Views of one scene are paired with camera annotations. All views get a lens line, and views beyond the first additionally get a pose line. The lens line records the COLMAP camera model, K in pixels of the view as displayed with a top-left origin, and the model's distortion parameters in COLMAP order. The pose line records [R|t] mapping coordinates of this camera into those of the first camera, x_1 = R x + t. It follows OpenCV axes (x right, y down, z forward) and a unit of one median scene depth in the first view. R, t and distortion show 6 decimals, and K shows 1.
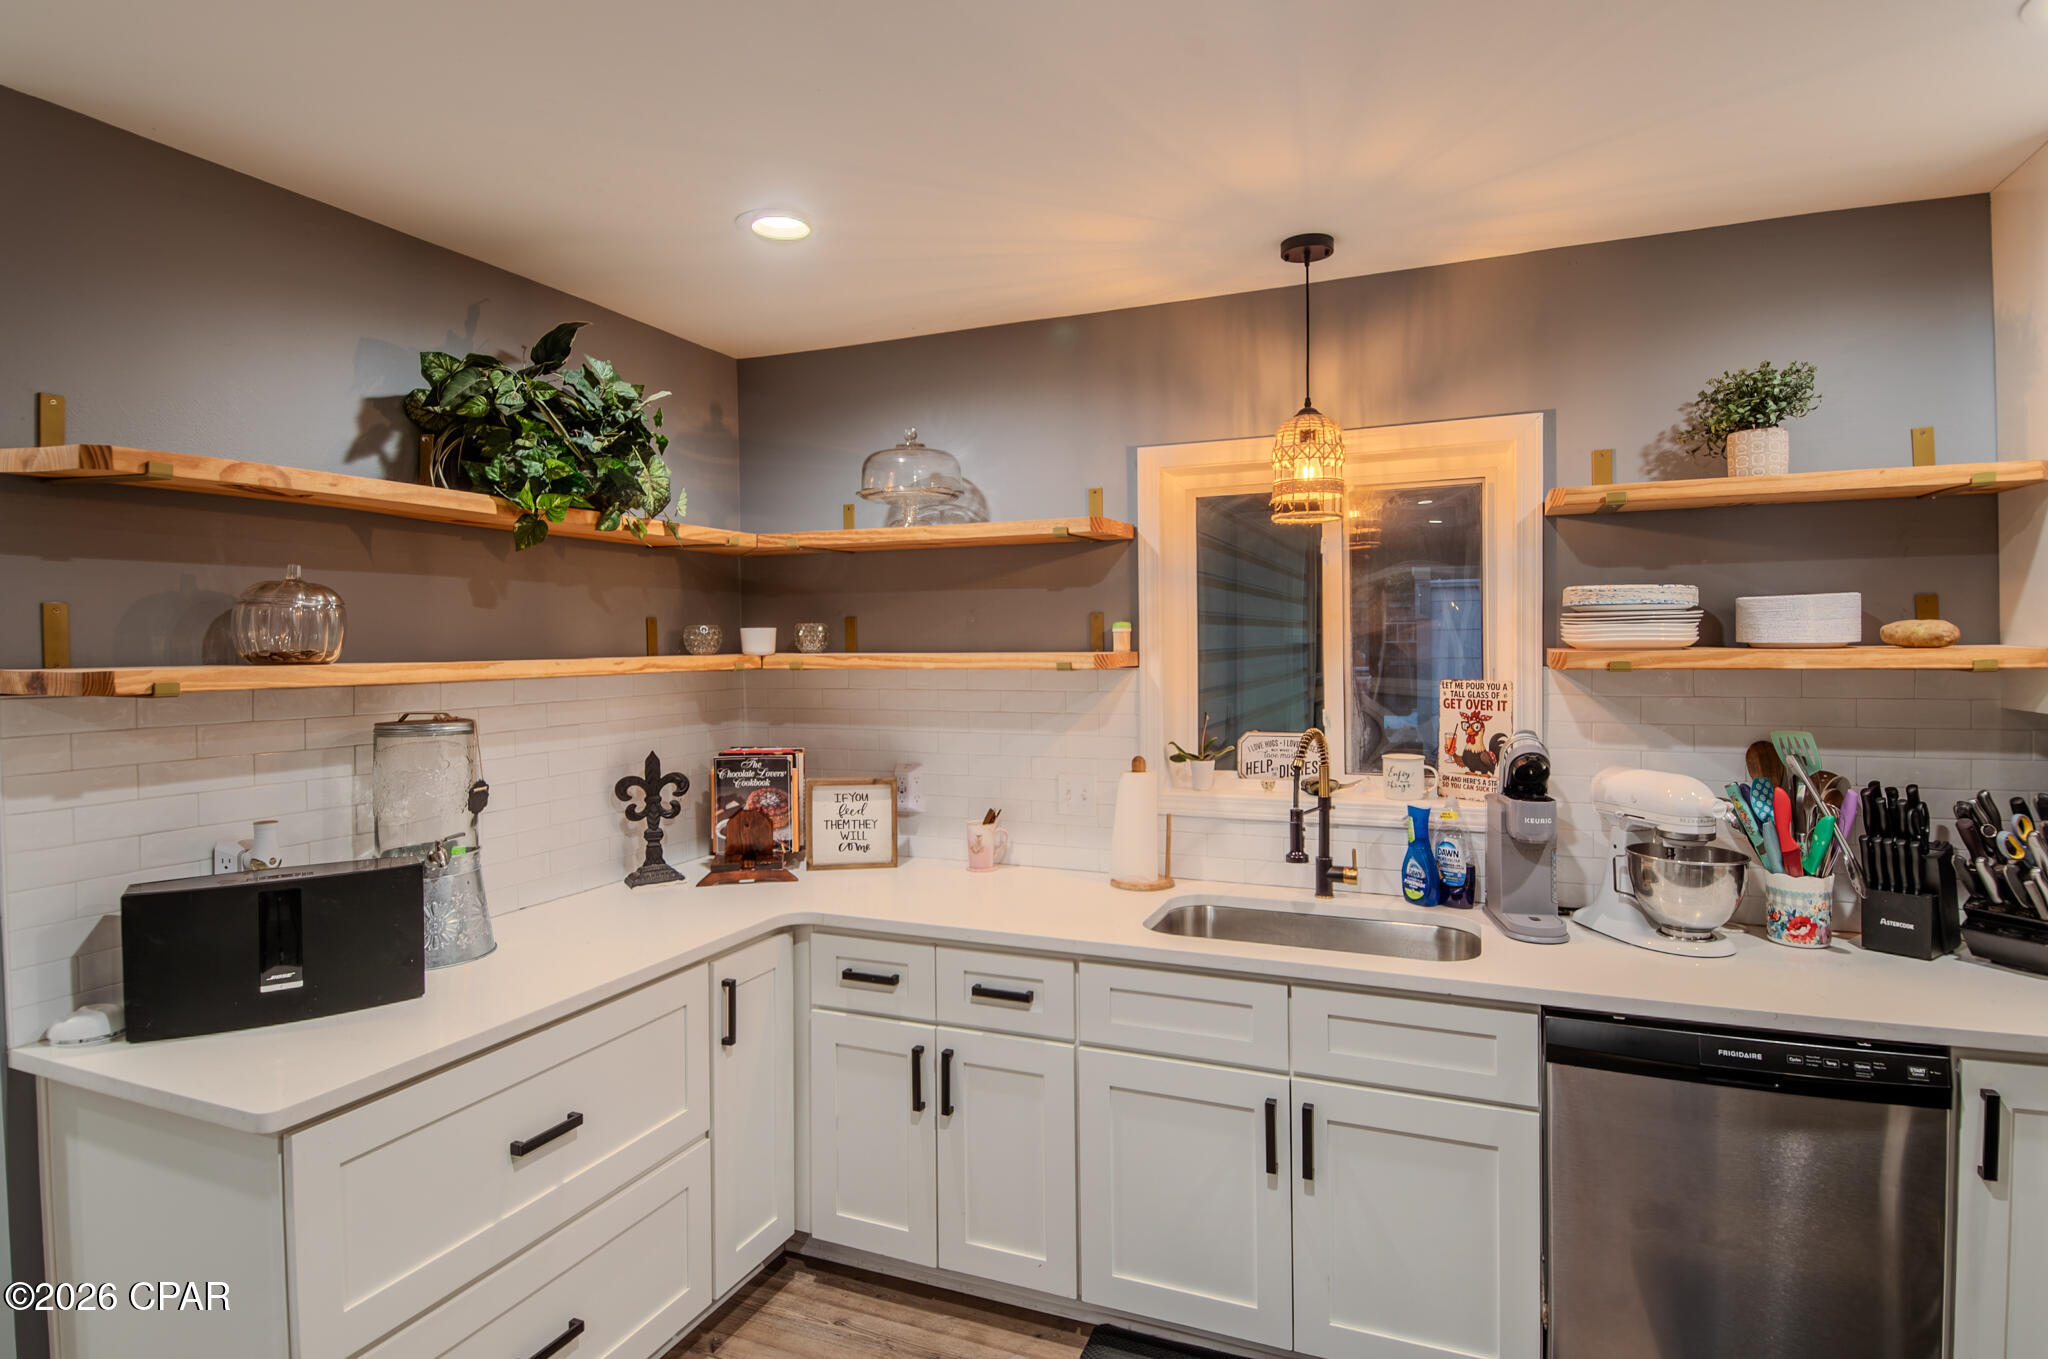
lens RADIAL K [[1085.2, 0, 1018.7], [0, 1085.2, 653.7], [0, 0, 1]] dist [0.028402, -0.031124]
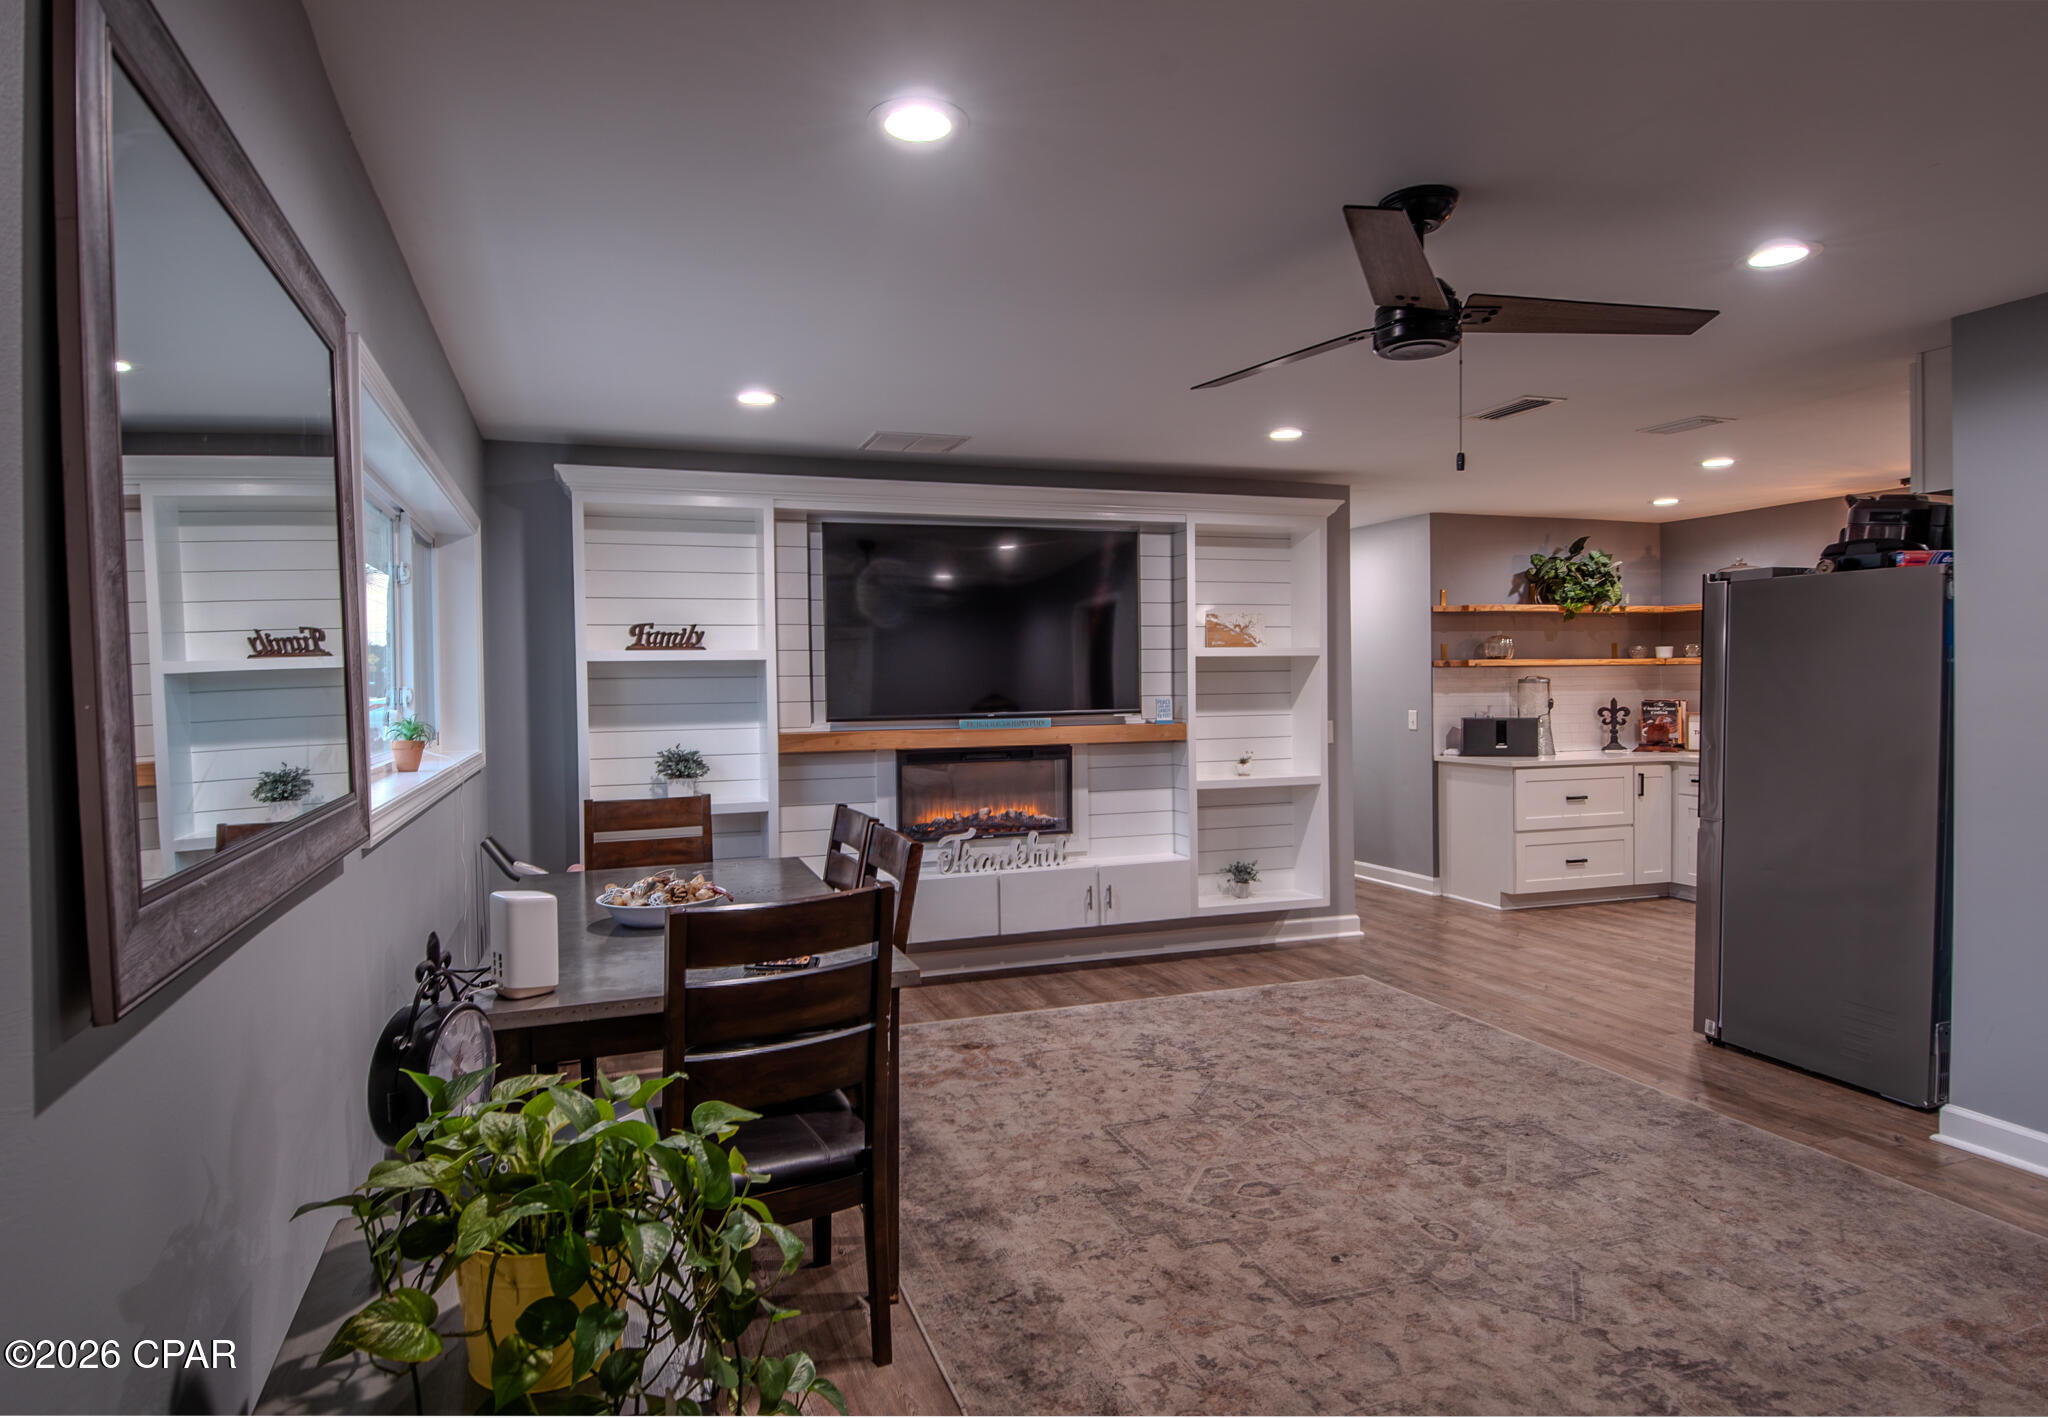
lens RADIAL K [[1117.1, 0, 962.7], [0, 1117.1, 707.3], [0, 0, 1]] dist [-0.008024, -0.004663]
pose [[0.648512, 0.021571, -0.760899, 0.750515], [-0.002995, 0.999663, 0.025787, 0.060568], [0.761199, -0.014444, 0.648358, -2.107243]]
